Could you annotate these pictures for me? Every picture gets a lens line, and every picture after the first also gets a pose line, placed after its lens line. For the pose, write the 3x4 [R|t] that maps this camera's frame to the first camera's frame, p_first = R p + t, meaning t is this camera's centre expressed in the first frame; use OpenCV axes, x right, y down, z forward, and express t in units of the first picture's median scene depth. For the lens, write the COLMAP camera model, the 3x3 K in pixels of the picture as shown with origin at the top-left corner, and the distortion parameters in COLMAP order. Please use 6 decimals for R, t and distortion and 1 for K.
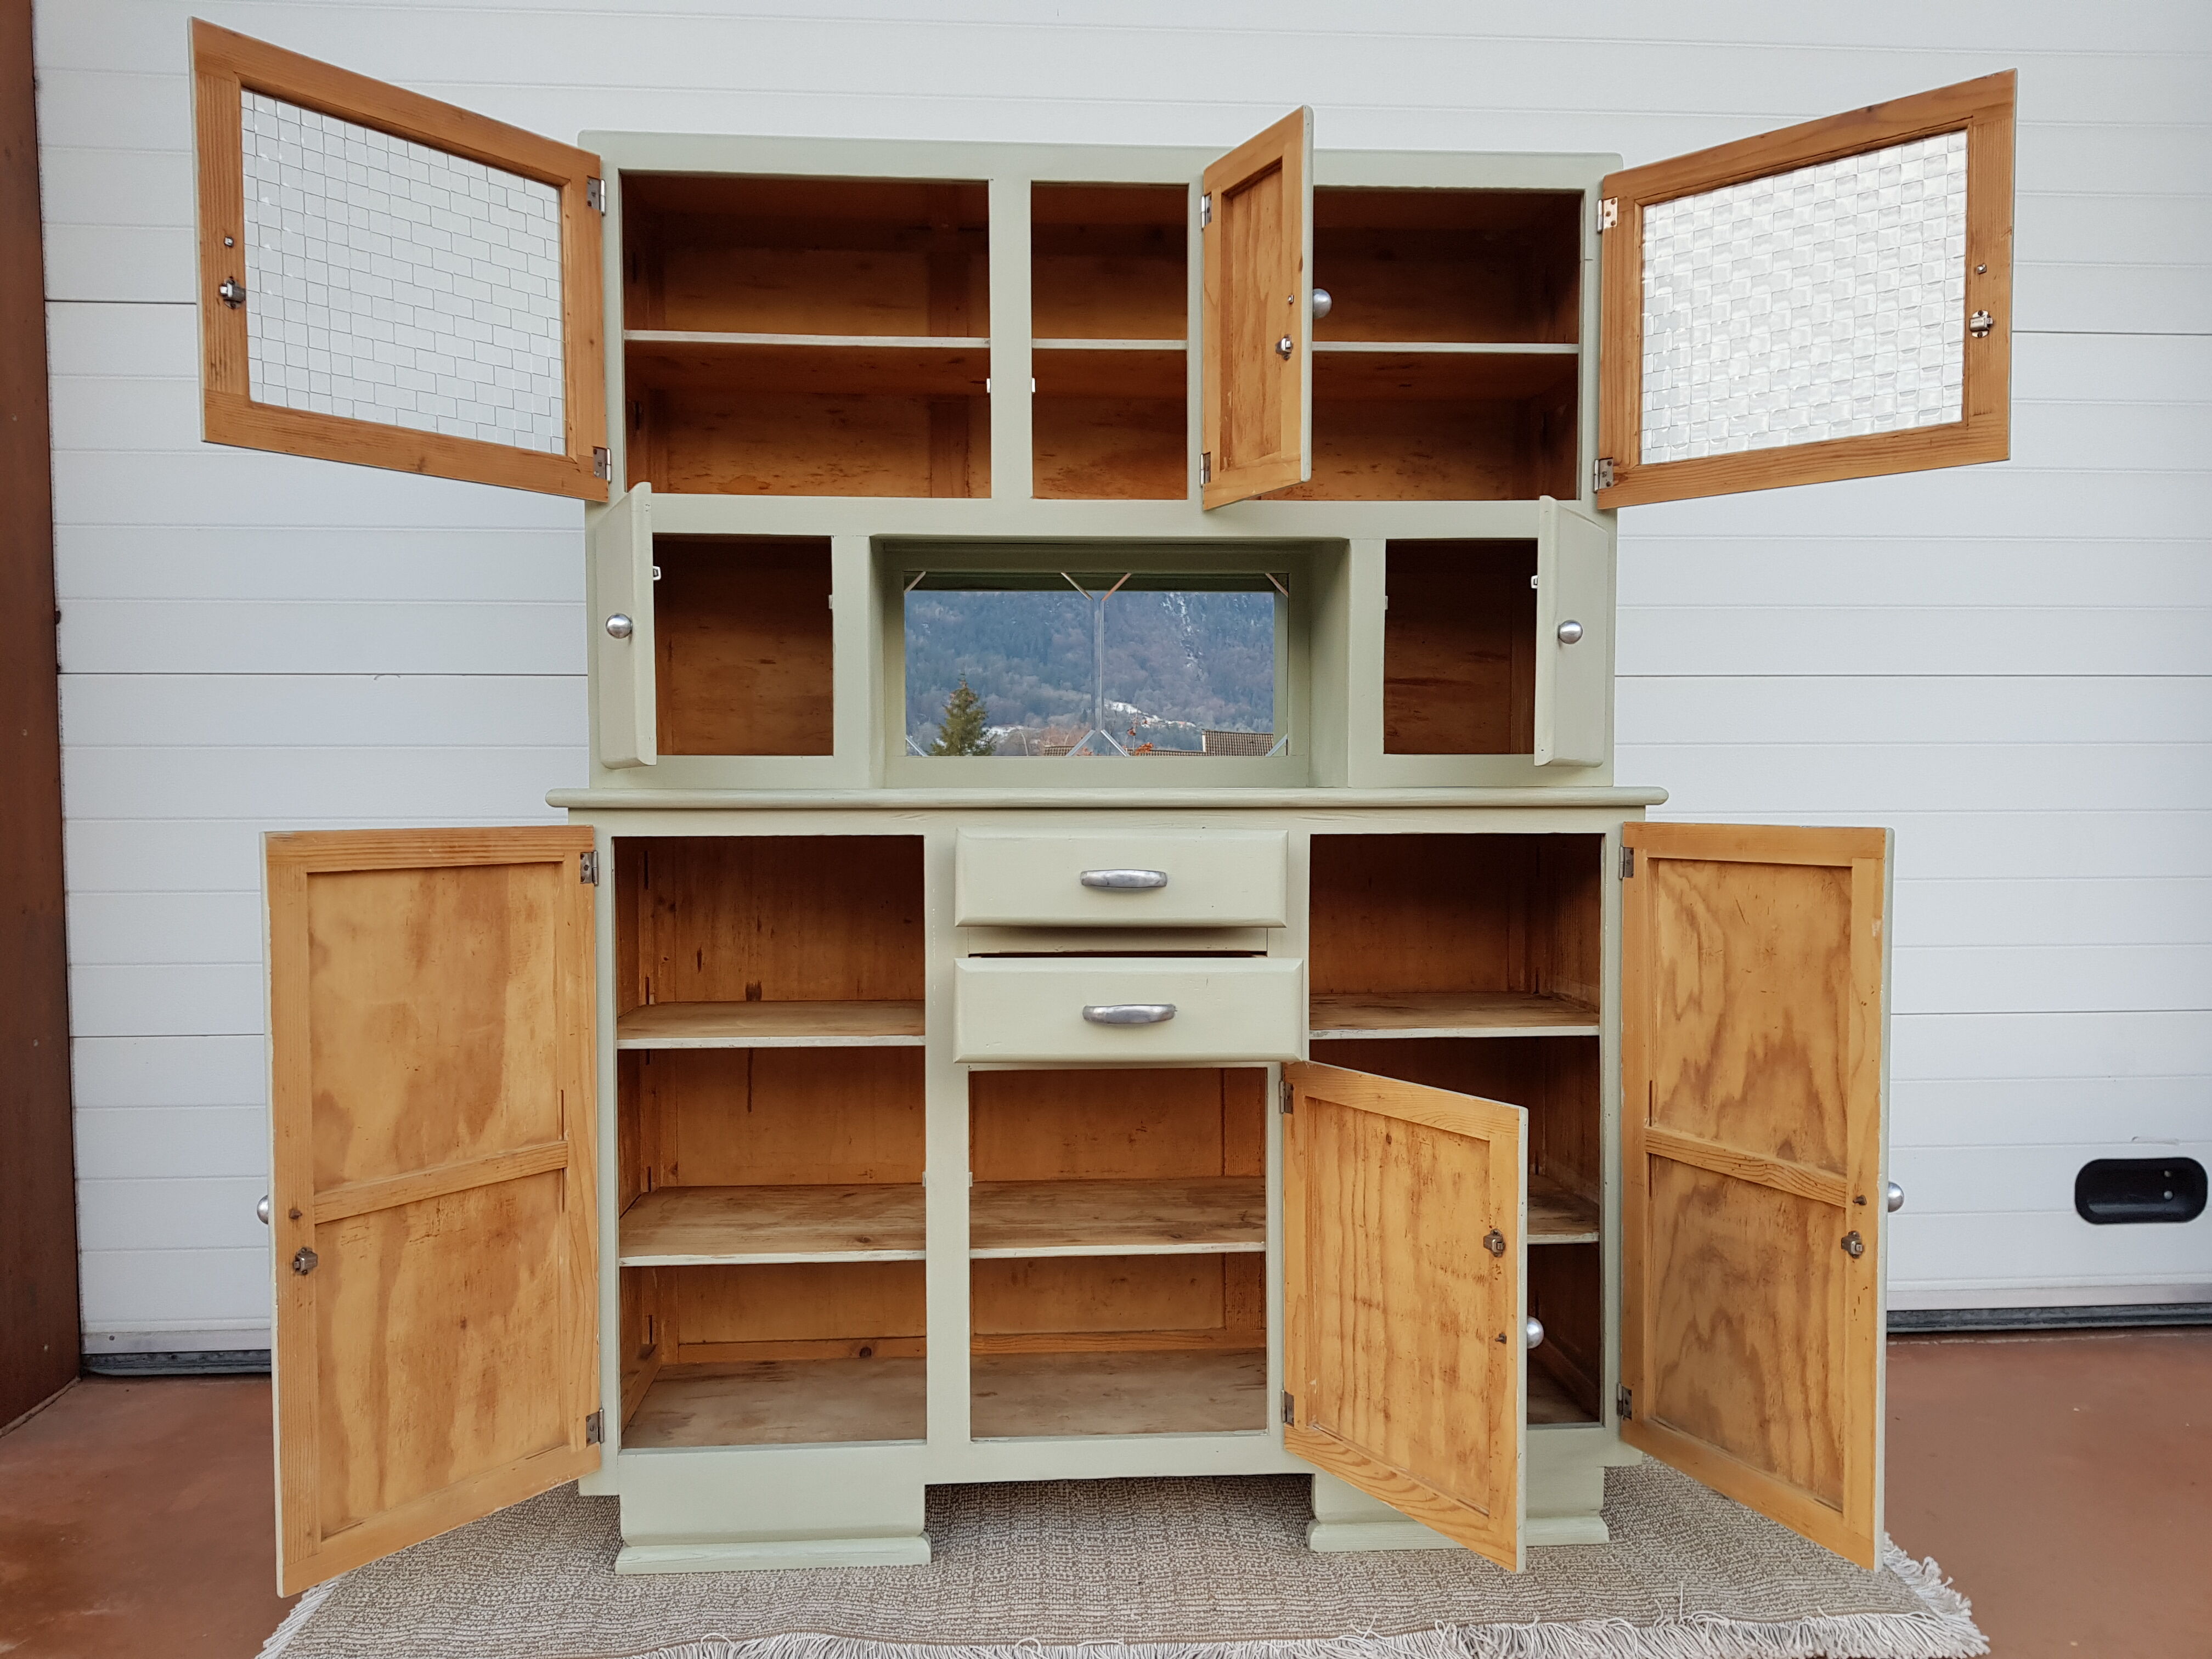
lens RADIAL K [[1722.2, 0, 1115.5], [0, 1722.2, 845.7], [0, 0, 1]] dist [0.049471, -0.082062]
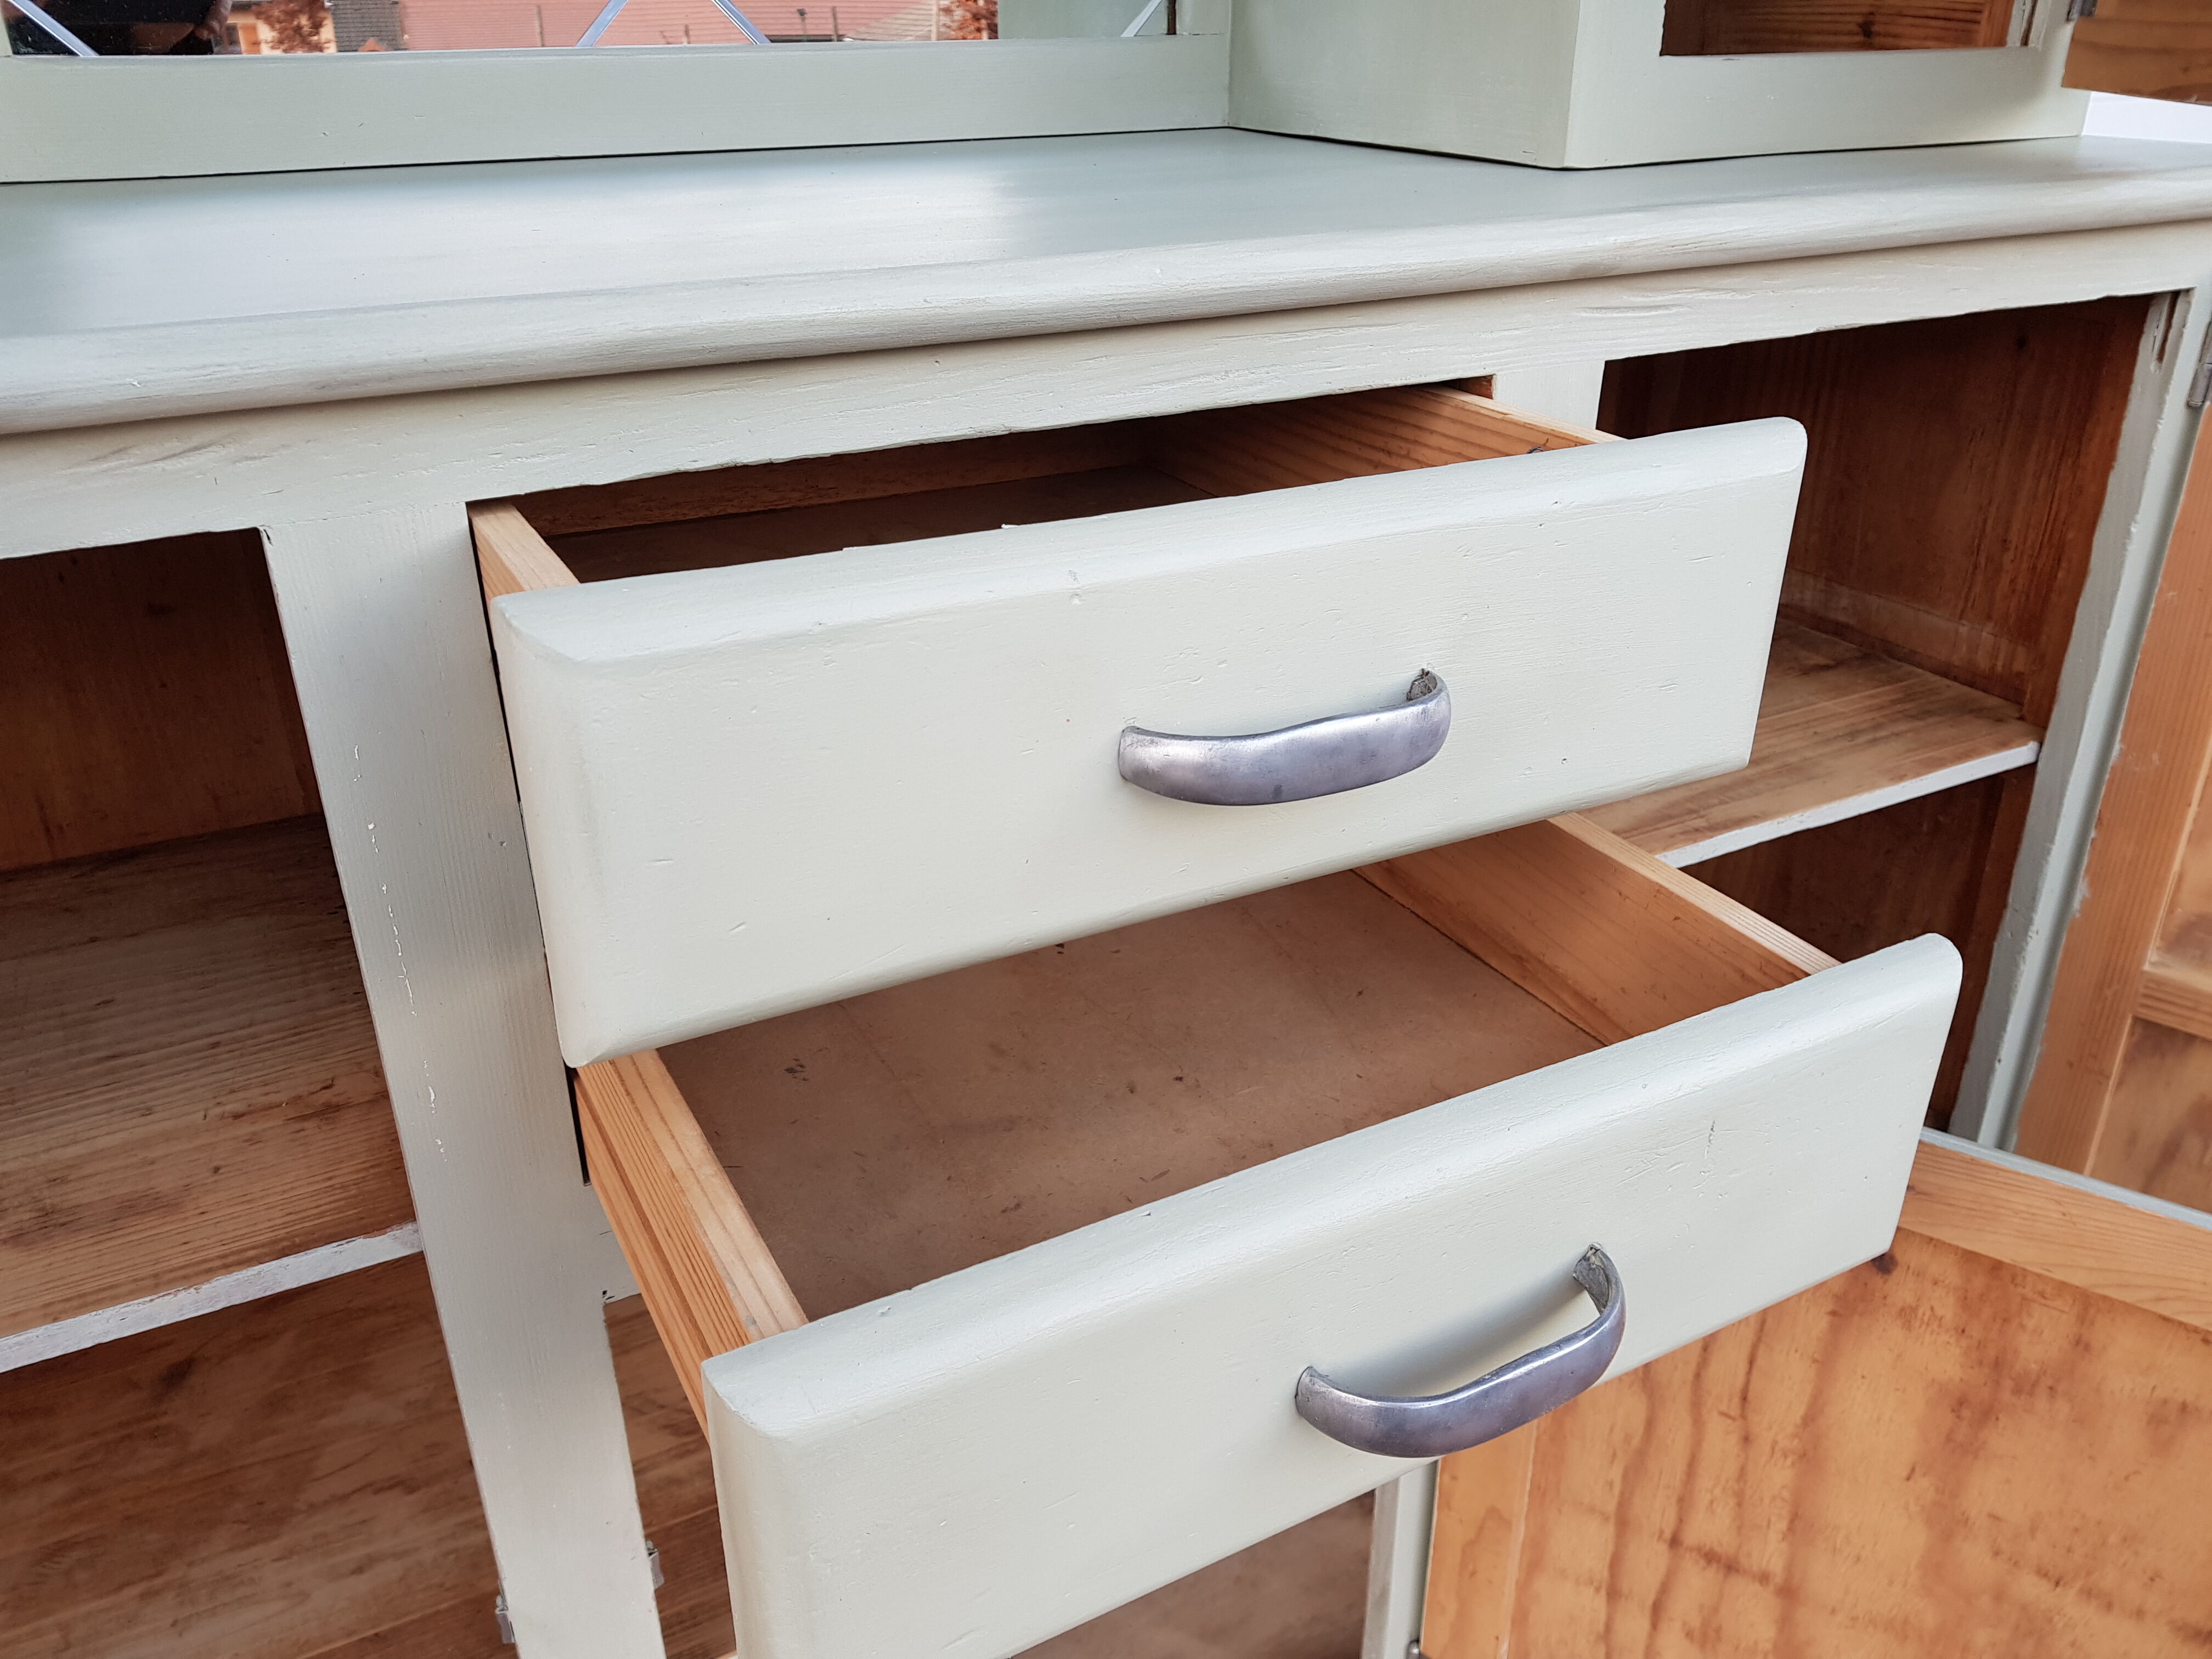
lens RADIAL K [[1722.2, 0, 1135.9], [0, 1722.2, 857.9], [0, 0, 1]] dist [0.049471, -0.082062]
pose [[0.909622, -0.183155, 0.372883, -0.098750], [0.012993, 0.909673, 0.415122, -0.056902], [-0.415234, -0.372759, 0.829838, 0.746104]]
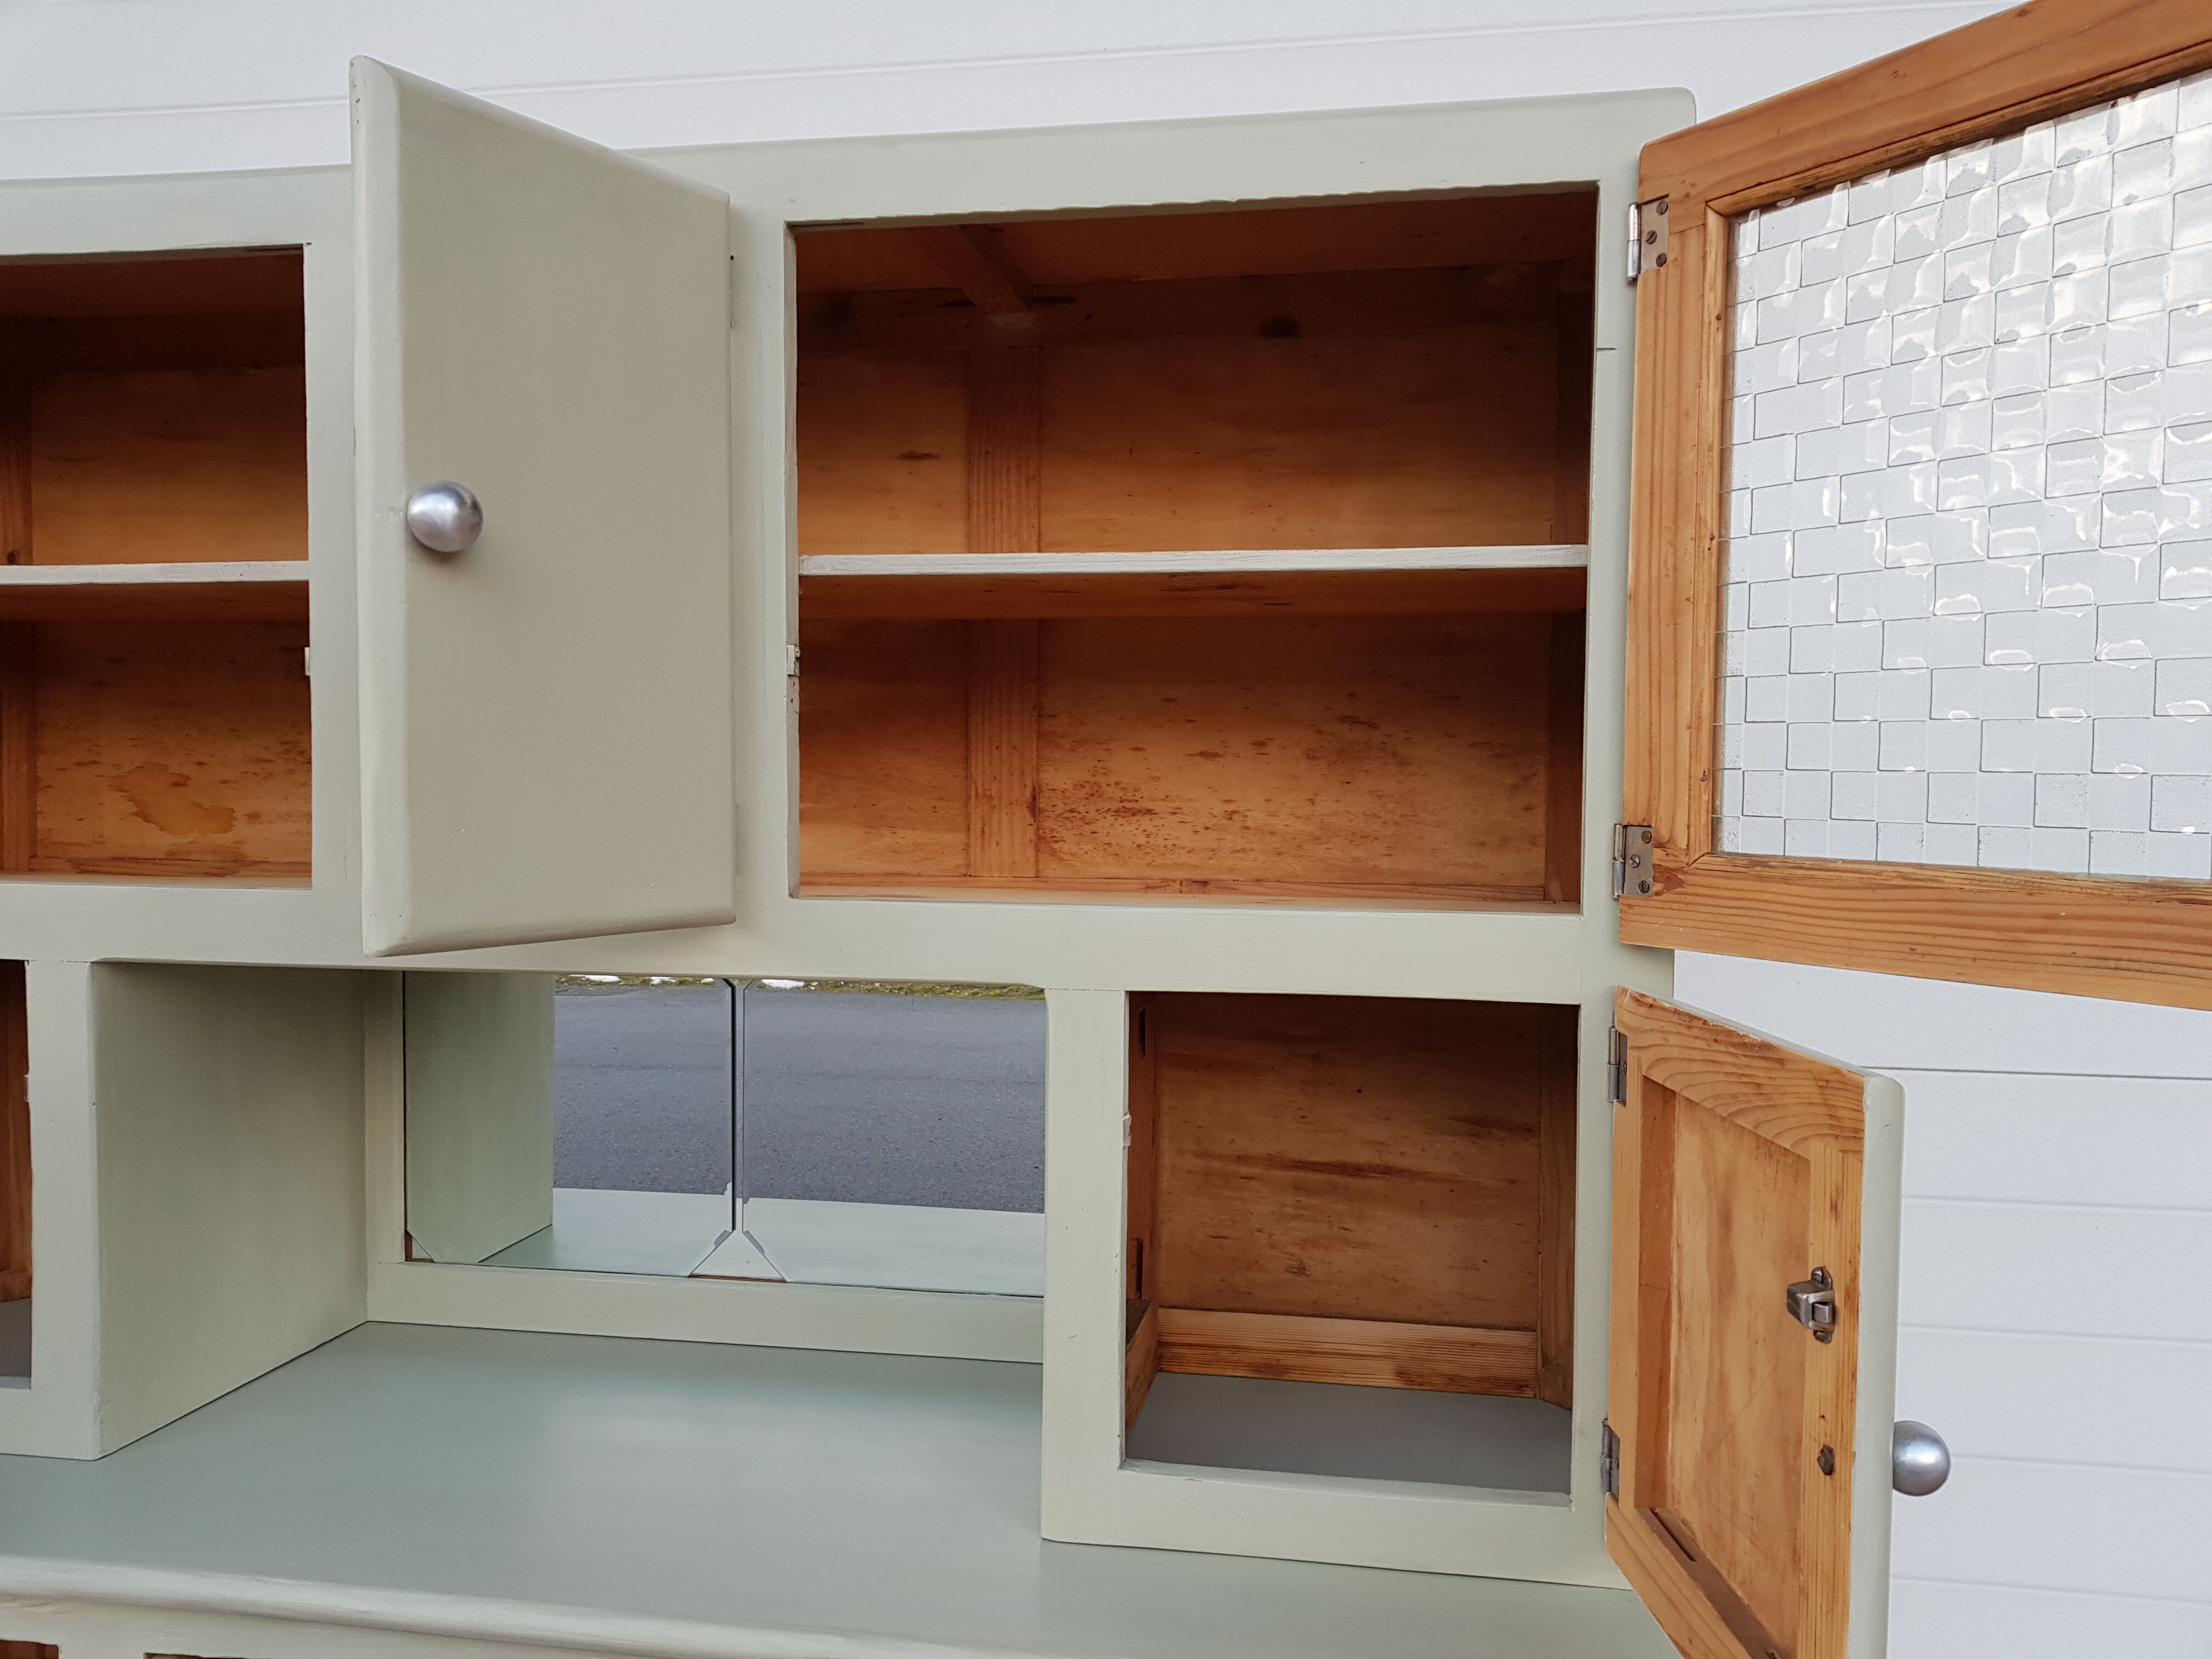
lens RADIAL K [[1722.2, 0, 1119.7], [0, 1722.2, 820.0], [0, 0, 1]] dist [0.049471, -0.082062]
pose [[0.972068, 0.019389, -0.233896, 0.273513], [-0.021387, 0.999753, -0.006011, -0.232001], [0.233722, 0.010846, 0.972243, 0.601085]]
